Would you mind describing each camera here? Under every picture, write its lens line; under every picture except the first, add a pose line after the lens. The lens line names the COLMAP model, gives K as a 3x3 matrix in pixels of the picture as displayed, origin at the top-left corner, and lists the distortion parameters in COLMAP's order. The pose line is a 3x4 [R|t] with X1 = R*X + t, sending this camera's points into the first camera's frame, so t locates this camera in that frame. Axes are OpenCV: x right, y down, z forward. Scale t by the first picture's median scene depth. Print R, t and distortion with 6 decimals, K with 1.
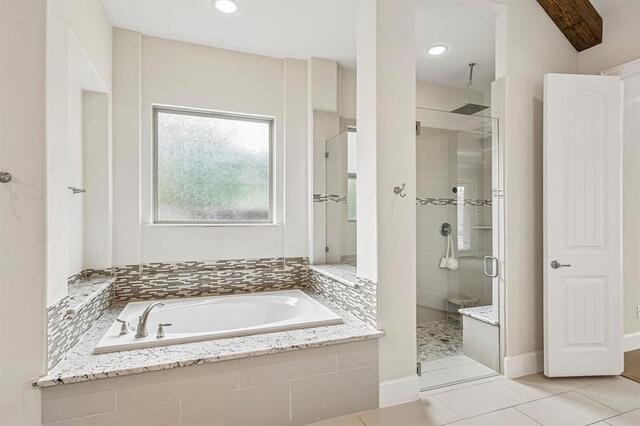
lens RADIAL K [[328.7, 0, 320.0], [0, 328.7, 213.0], [0, 0, 1]] dist [0.002420, 0.000358]
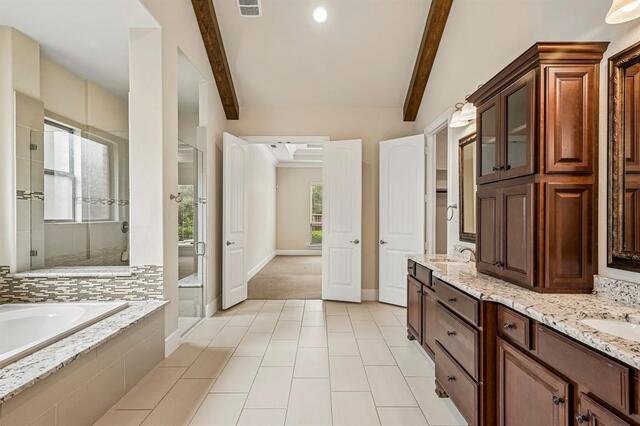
lens RADIAL K [[328.7, 0, 320.0], [0, 328.7, 213.0], [0, 0, 1]] dist [0.002420, 0.000358]
pose [[0.341703, 0.006326, 0.939787, -0.733824], [-0.006961, 0.999967, -0.004200, 0.000258], [-0.939782, -0.005107, 0.341736, -0.044394]]
